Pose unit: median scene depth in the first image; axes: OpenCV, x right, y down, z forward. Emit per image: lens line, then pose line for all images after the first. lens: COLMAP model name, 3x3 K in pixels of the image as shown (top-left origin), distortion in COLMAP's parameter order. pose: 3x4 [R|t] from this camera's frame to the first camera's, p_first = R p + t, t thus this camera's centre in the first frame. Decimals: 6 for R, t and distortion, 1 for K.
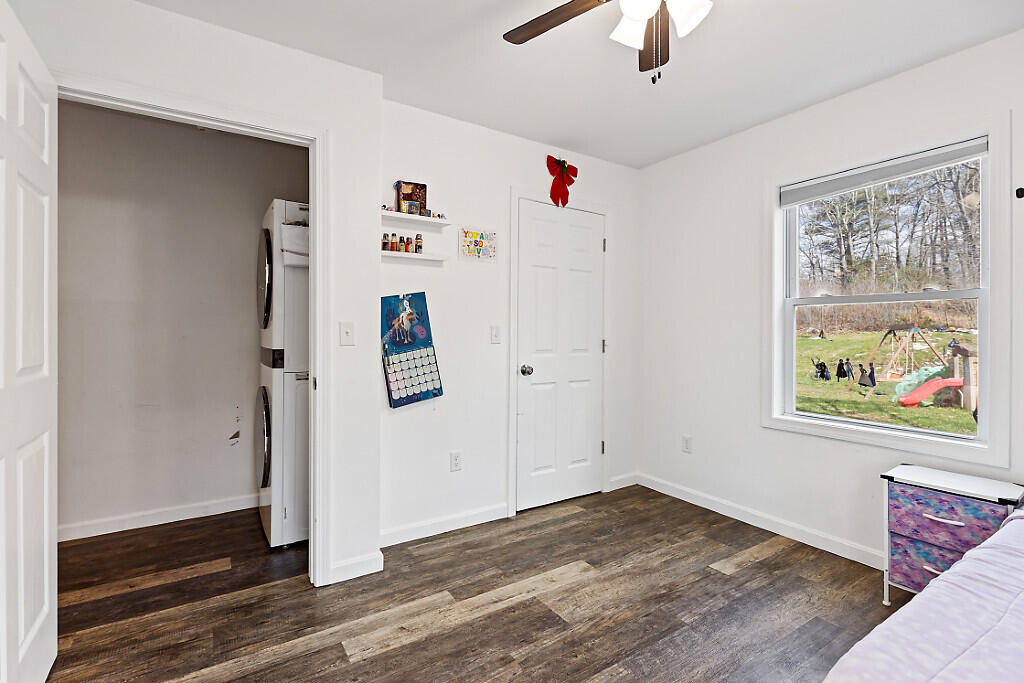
lens RADIAL K [[471.1, 0, 505.8], [0, 471.1, 336.7], [0, 0, 1]] dist [0.000049, -0.001897]
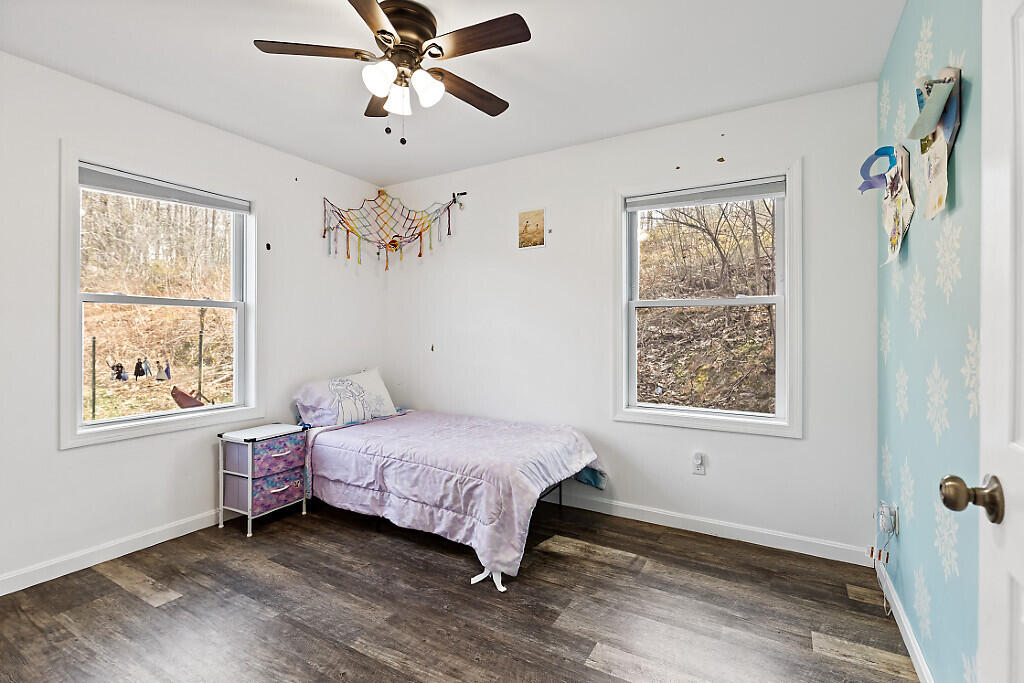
lens RADIAL K [[471.1, 0, 503.4], [0, 471.1, 333.5], [0, 0, 1]] dist [0.000049, -0.001897]
pose [[-0.447158, -0.004513, 0.894444, -0.571540], [0.004853, 0.999960, 0.007472, -0.010328], [-0.894442, 0.007682, -0.447118, 0.765527]]
